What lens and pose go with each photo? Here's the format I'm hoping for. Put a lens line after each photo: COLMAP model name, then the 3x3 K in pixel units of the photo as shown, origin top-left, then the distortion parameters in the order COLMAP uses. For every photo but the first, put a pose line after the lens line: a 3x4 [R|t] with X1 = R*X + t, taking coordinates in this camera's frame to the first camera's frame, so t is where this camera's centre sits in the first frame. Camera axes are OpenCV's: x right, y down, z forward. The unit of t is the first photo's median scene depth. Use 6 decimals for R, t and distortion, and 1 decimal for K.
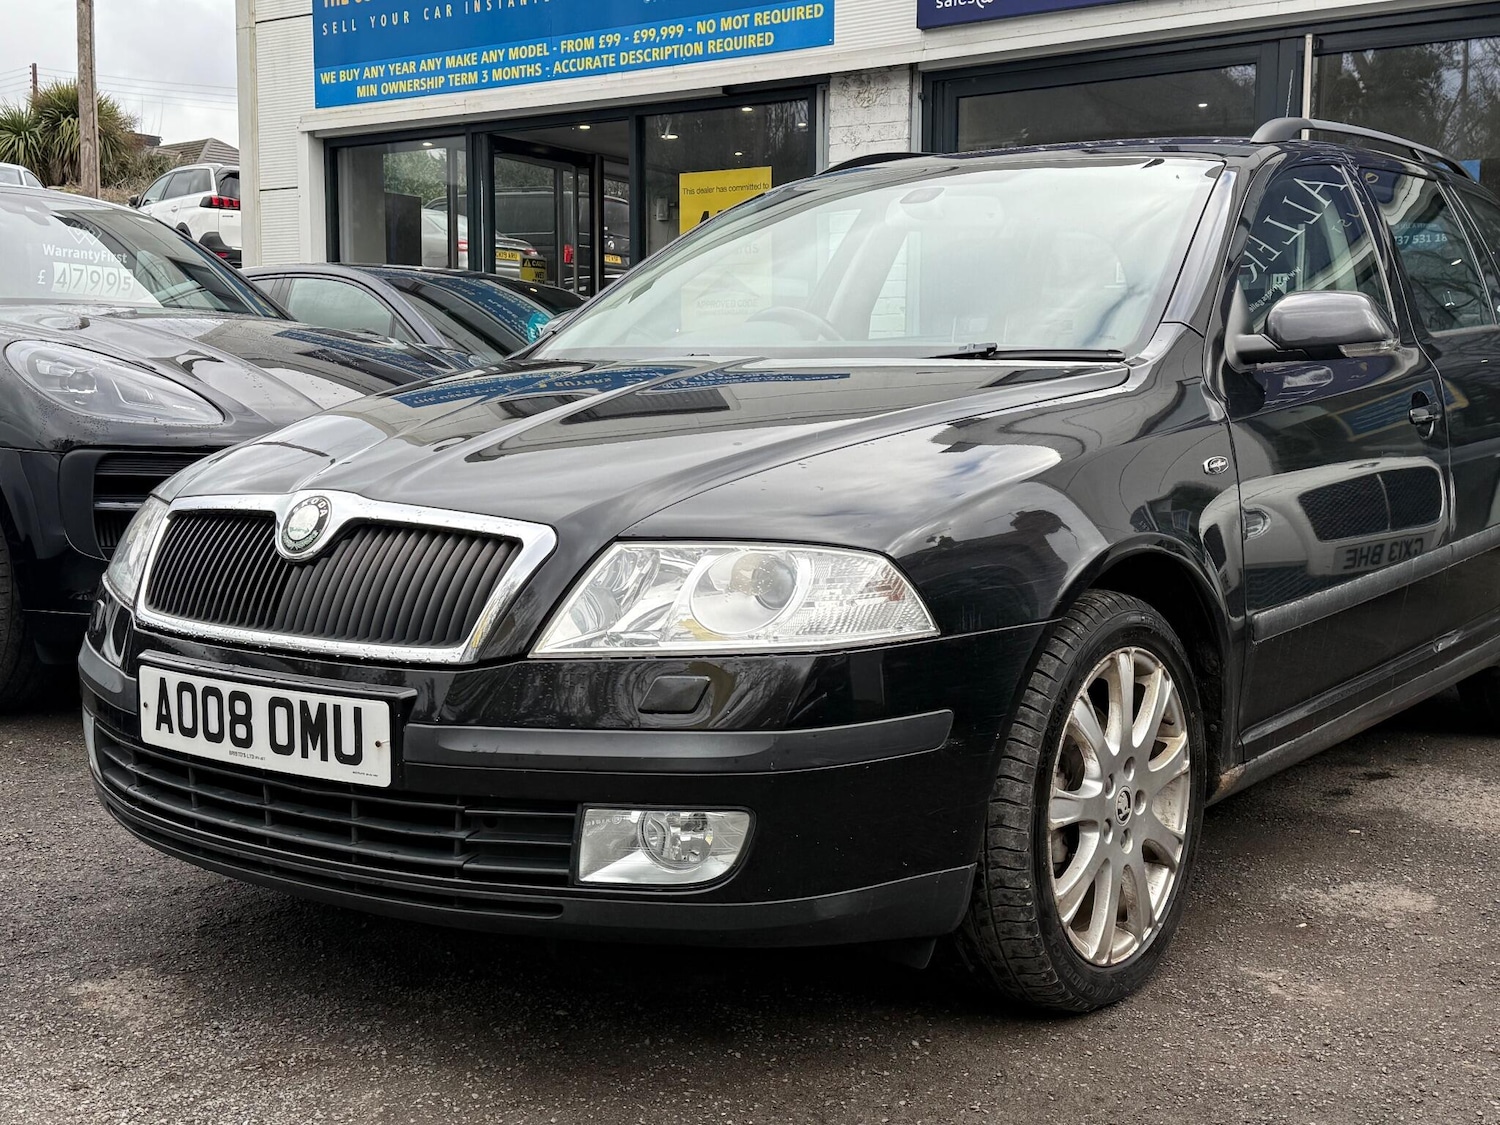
lens RADIAL K [[1841.2, 0, 750.0], [0, 1841.2, 562.5], [0, 0, 1]] dist [0.214086, -0.402740]
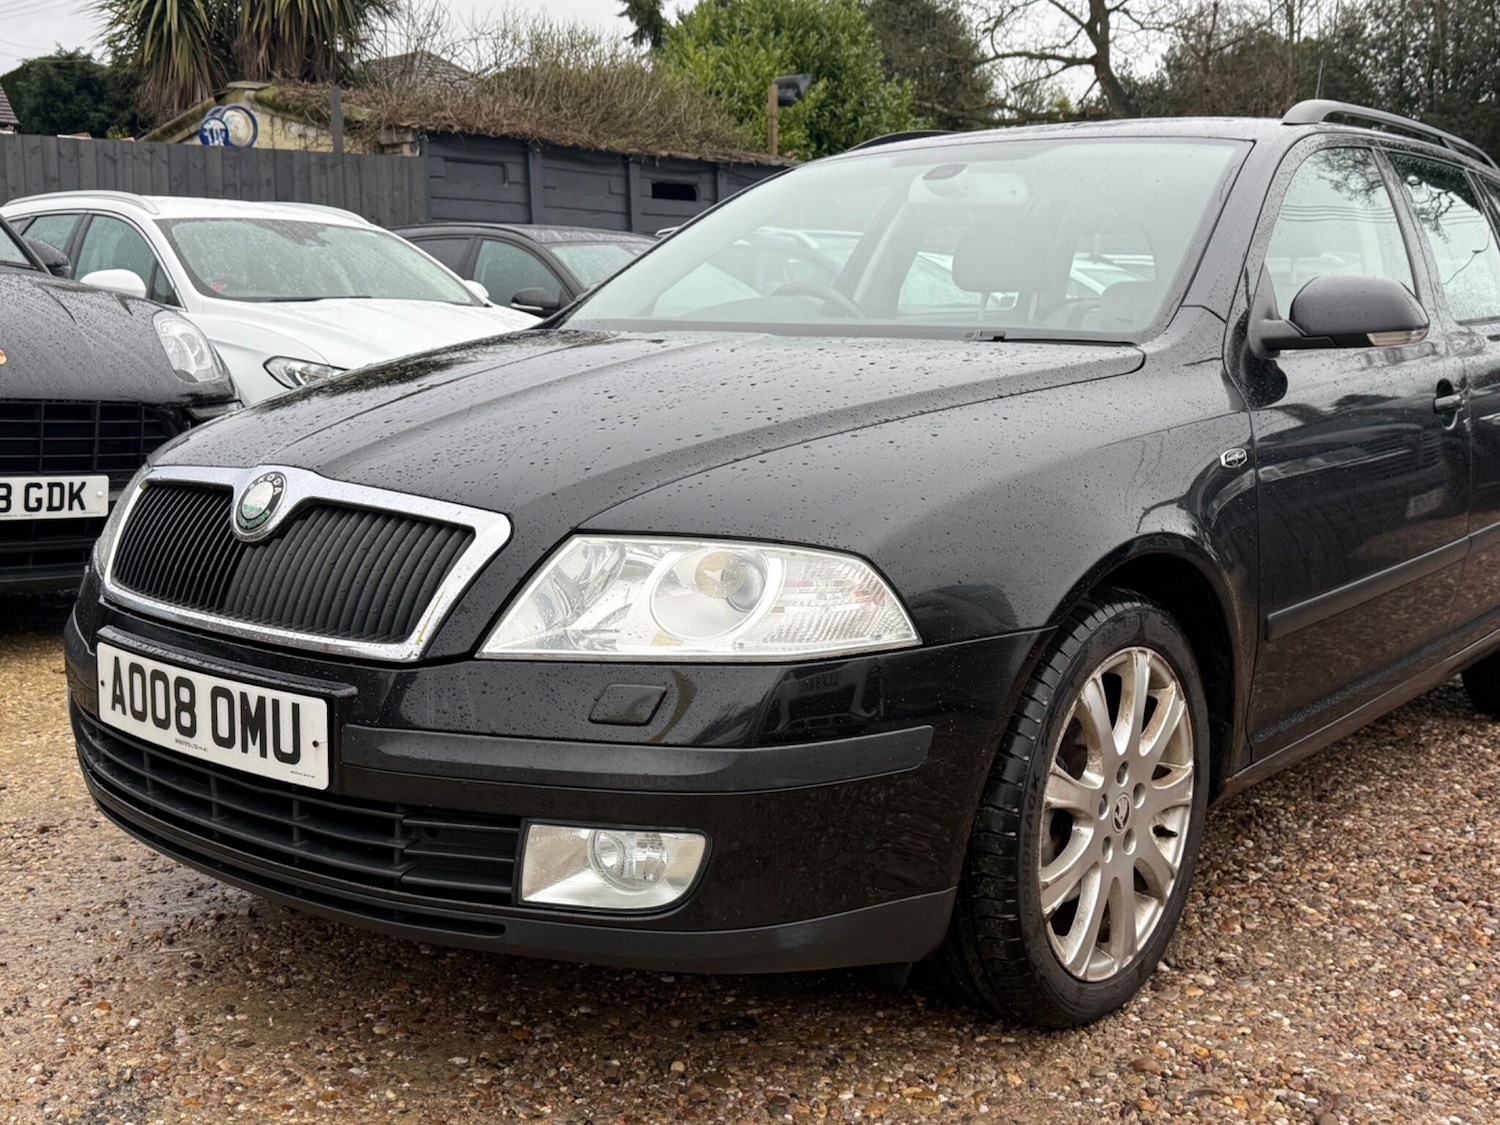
lens RADIAL K [[1602.8, 0, 750.2], [0, 1602.8, 550.4], [0, 0, 1]] dist [0.191189, -0.429660]
pose [[0.998690, 0.027379, -0.043225, 0.045998], [-0.026074, 0.999195, 0.030473, -0.027208], [0.044025, -0.029306, 0.998601, 0.179362]]
